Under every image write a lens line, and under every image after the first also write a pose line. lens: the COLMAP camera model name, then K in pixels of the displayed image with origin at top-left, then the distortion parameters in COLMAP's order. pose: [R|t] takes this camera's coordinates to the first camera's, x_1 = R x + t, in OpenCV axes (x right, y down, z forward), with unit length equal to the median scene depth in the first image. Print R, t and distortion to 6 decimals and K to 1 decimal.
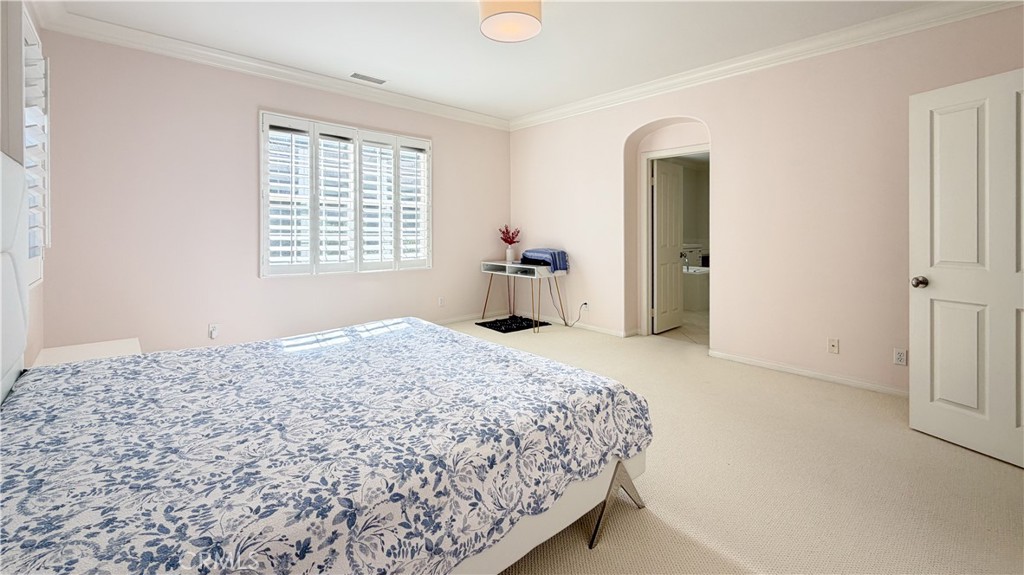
lens RADIAL K [[414.9, 0, 512.0], [0, 414.9, 287.5], [0, 0, 1]] dist [-0.000725, -0.000112]
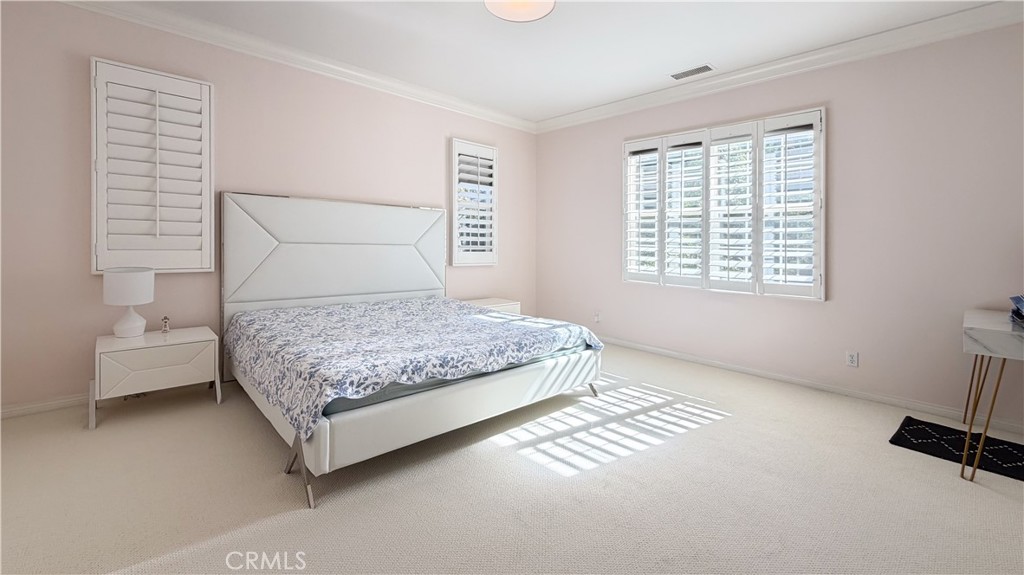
lens RADIAL K [[414.9, 0, 512.0], [0, 414.9, 287.5], [0, 0, 1]] dist [-0.000725, -0.000112]
pose [[0.070092, 0.102263, -0.992285, 0.470171], [-0.143702, 0.985391, 0.091402, -0.063657], [0.987136, 0.136187, 0.083763, 0.512787]]
